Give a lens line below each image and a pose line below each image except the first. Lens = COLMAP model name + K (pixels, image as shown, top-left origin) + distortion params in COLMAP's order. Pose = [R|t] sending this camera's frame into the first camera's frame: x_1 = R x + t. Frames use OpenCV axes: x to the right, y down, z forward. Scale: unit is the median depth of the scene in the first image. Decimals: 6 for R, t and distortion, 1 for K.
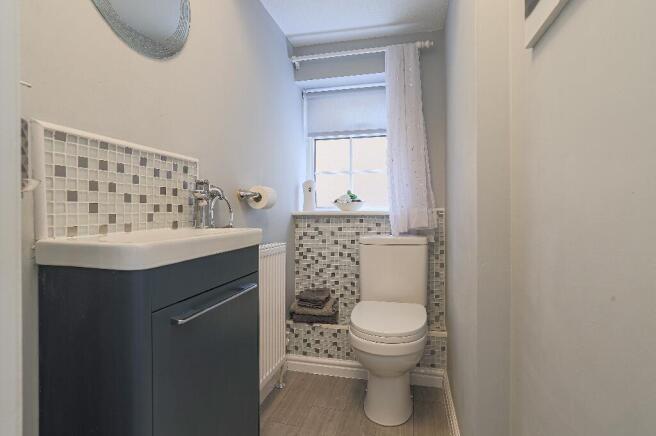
lens RADIAL K [[333.1, 0, 325.3], [0, 333.1, 214.2], [0, 0, 1]] dist [-0.028953, 0.002866]
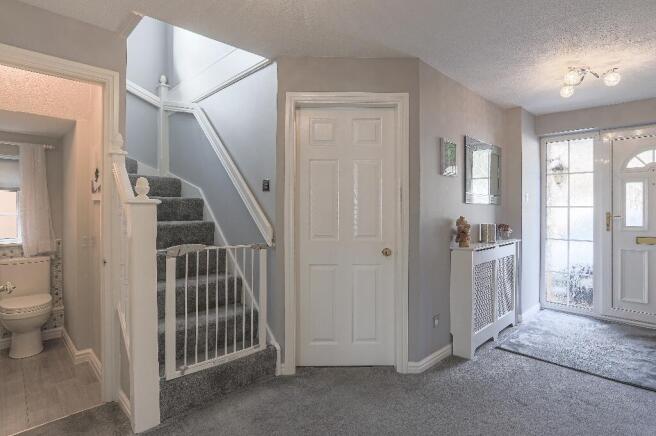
lens RADIAL K [[333.1, 0, 323.8], [0, 333.1, 206.9], [0, 0, 1]] dist [-0.028953, 0.002866]
pose [[0.520399, 0.000280, 0.853923, -0.422989], [0.000277, 1.000000, -0.000496, -0.194483], [-0.853923, 0.000494, 0.520399, -1.161901]]
